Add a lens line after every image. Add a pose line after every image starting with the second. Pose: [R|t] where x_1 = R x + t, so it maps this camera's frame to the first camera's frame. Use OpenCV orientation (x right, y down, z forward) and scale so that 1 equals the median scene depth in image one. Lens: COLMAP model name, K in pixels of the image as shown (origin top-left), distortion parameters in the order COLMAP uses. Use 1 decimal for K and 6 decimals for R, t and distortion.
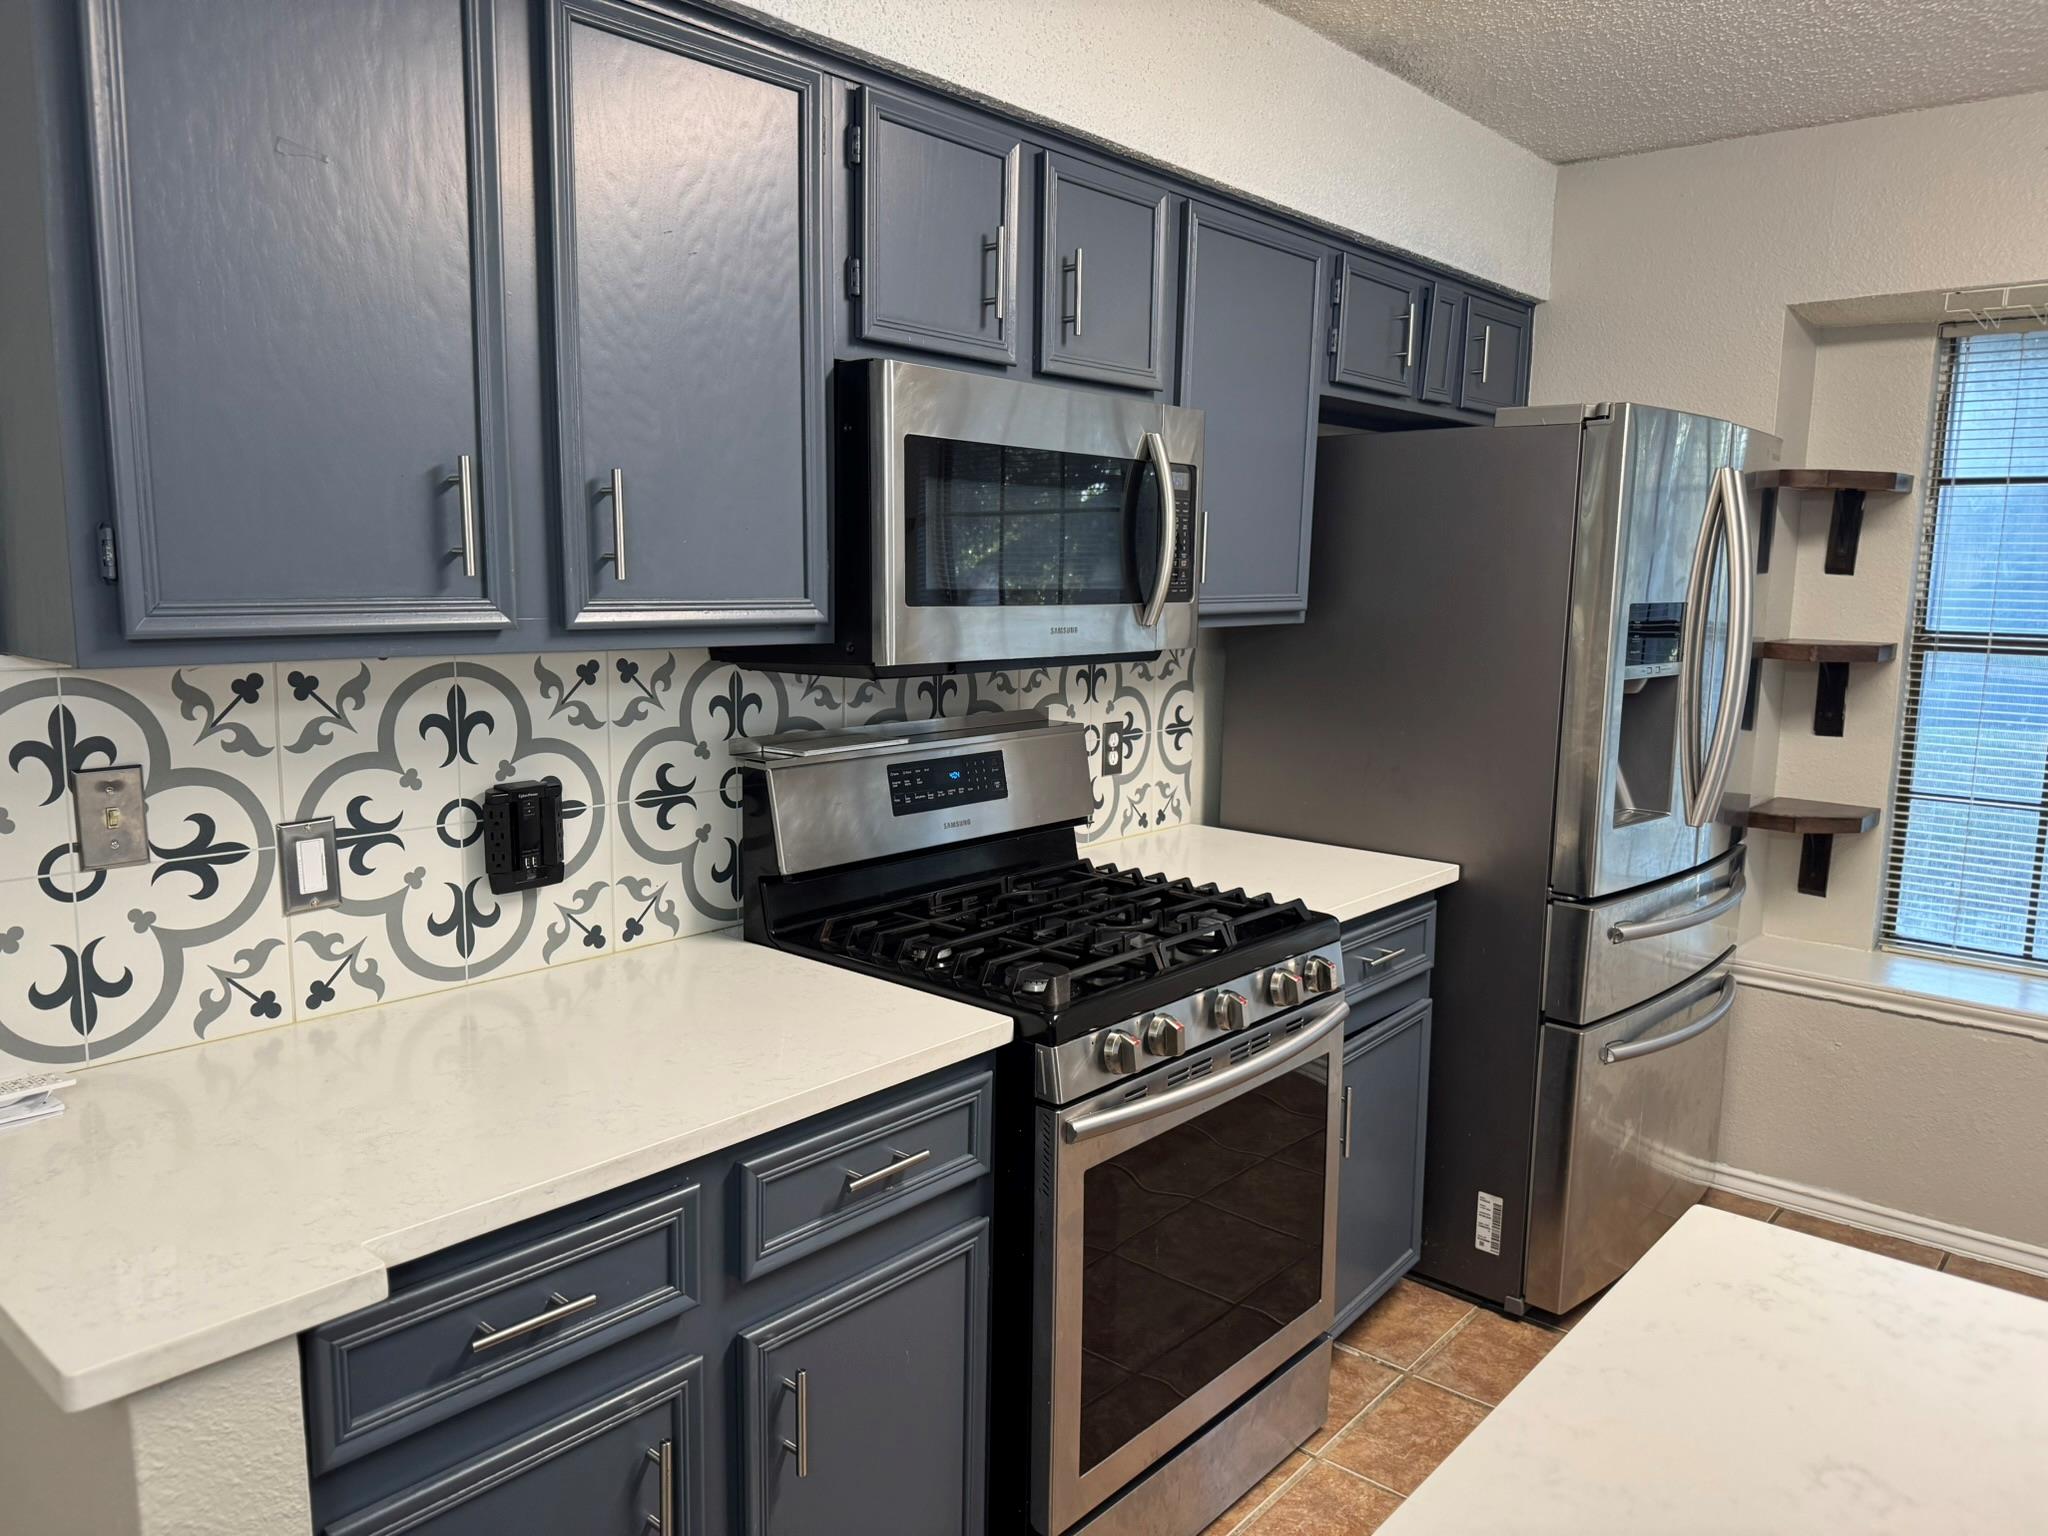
lens RADIAL K [[1435.7, 0, 1014.5], [0, 1435.7, 778.5], [0, 0, 1]] dist [0.115466, -0.175323]
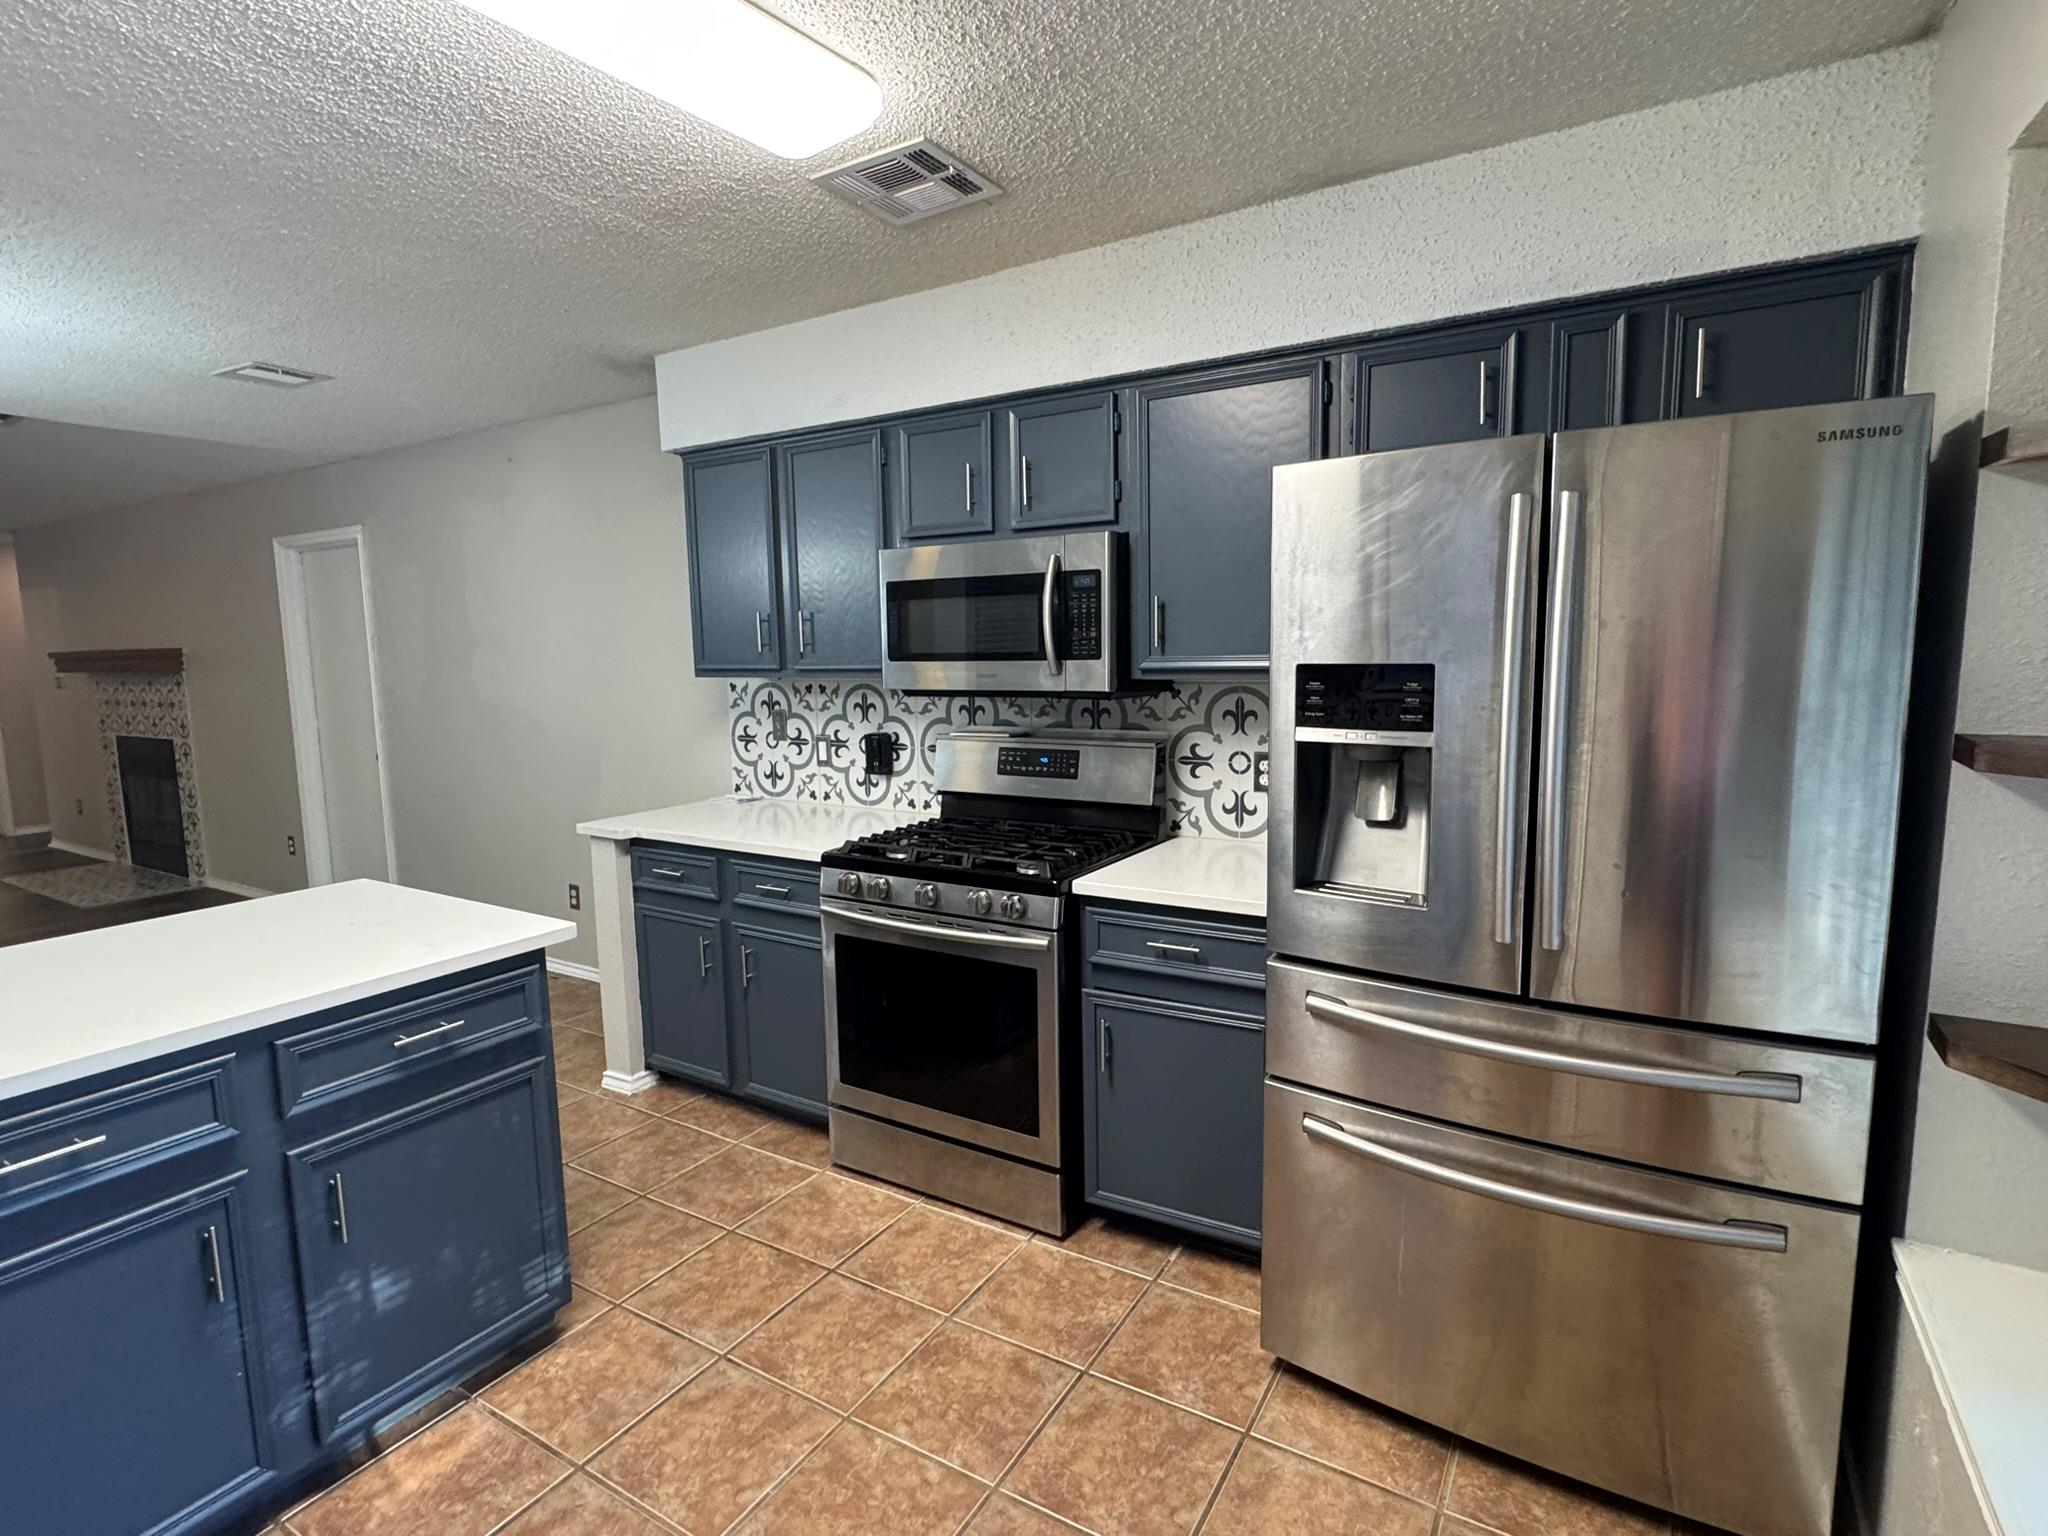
lens RADIAL K [[1028.4, 0, 1010.2], [0, 1028.4, 775.1], [0, 0, 1]] dist [0.001653, 0.000526]
pose [[0.152991, 0.104836, -0.982651, 1.444775], [-0.127180, 0.988177, 0.085625, -0.104700], [0.980010, 0.111874, 0.164515, 0.931771]]
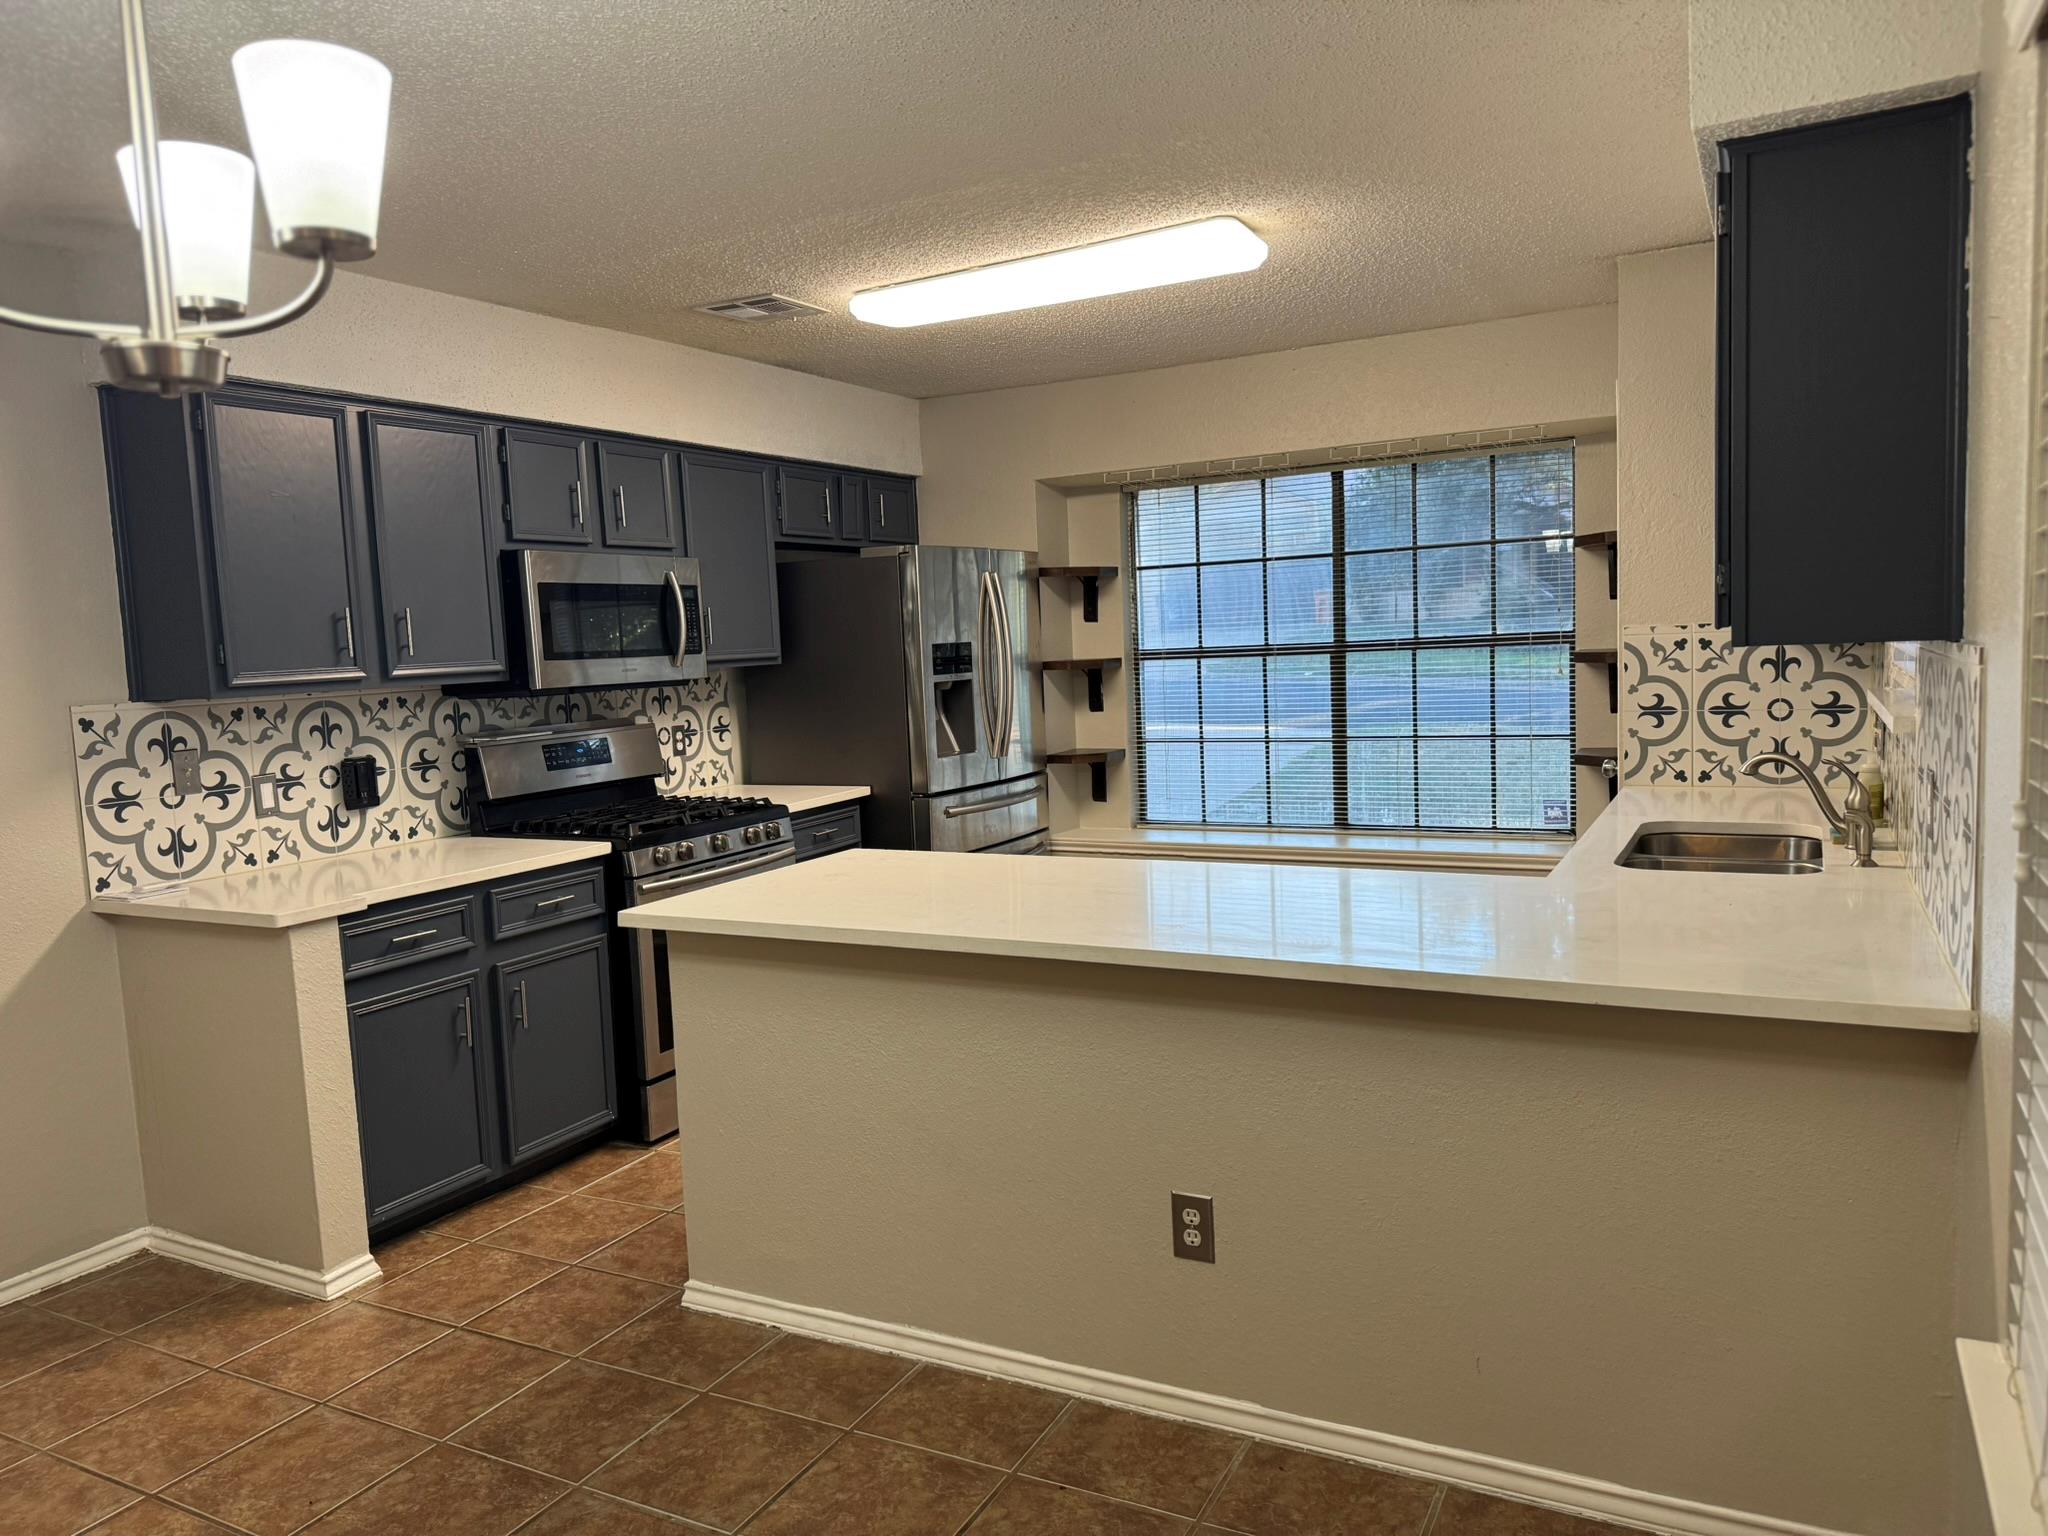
lens RADIAL K [[1426.9, 0, 1014.9], [0, 1426.9, 777.4], [0, 0, 1]] dist [0.098065, -0.173209]
pose [[0.972091, -0.081321, 0.220058, 0.118244], [0.092300, 0.994925, -0.040060, 0.200473], [-0.215683, 0.059254, 0.974664, -1.214553]]
